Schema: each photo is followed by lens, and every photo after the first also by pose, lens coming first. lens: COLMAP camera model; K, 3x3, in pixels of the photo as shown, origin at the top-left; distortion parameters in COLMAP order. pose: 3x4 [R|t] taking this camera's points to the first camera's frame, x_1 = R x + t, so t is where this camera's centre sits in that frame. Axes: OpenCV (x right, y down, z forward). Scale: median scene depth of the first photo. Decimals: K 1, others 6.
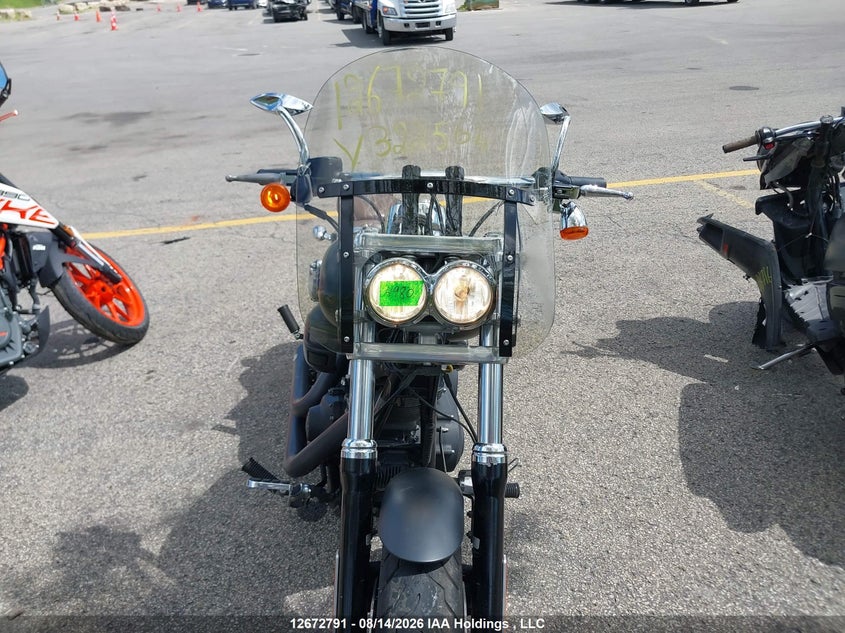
lens RADIAL K [[661.1, 0, 435.6], [0, 661.1, 316.8], [0, 0, 1]] dist [0.014319, -0.012777]
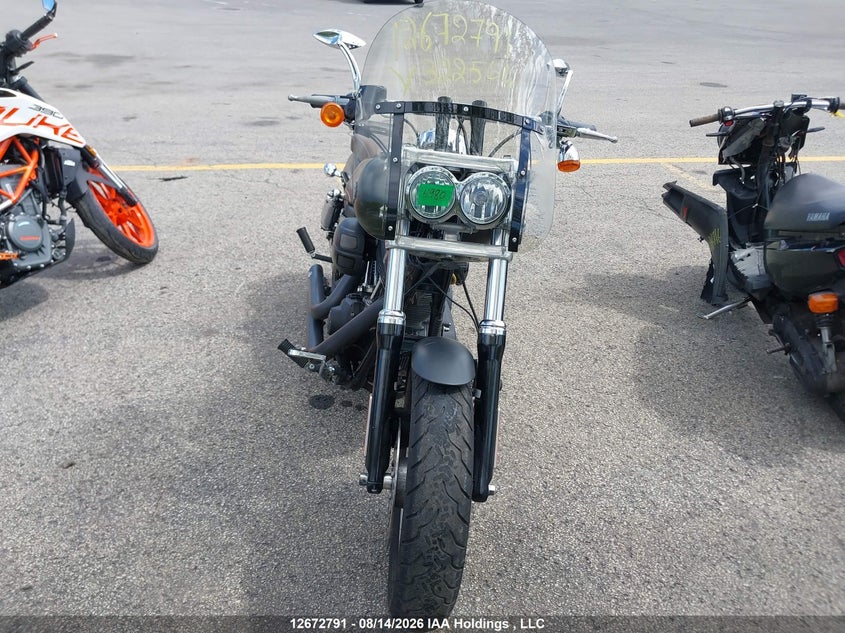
lens RADIAL K [[650.7, 0, 437.2], [0, 650.7, 316.7], [0, 0, 1]] dist [0.009437, -0.003189]
pose [[0.995928, 0.066782, 0.060566, -0.047867], [-0.069143, 0.996891, 0.037773, 0.066004], [-0.057855, -0.041807, 0.997449, -0.113466]]
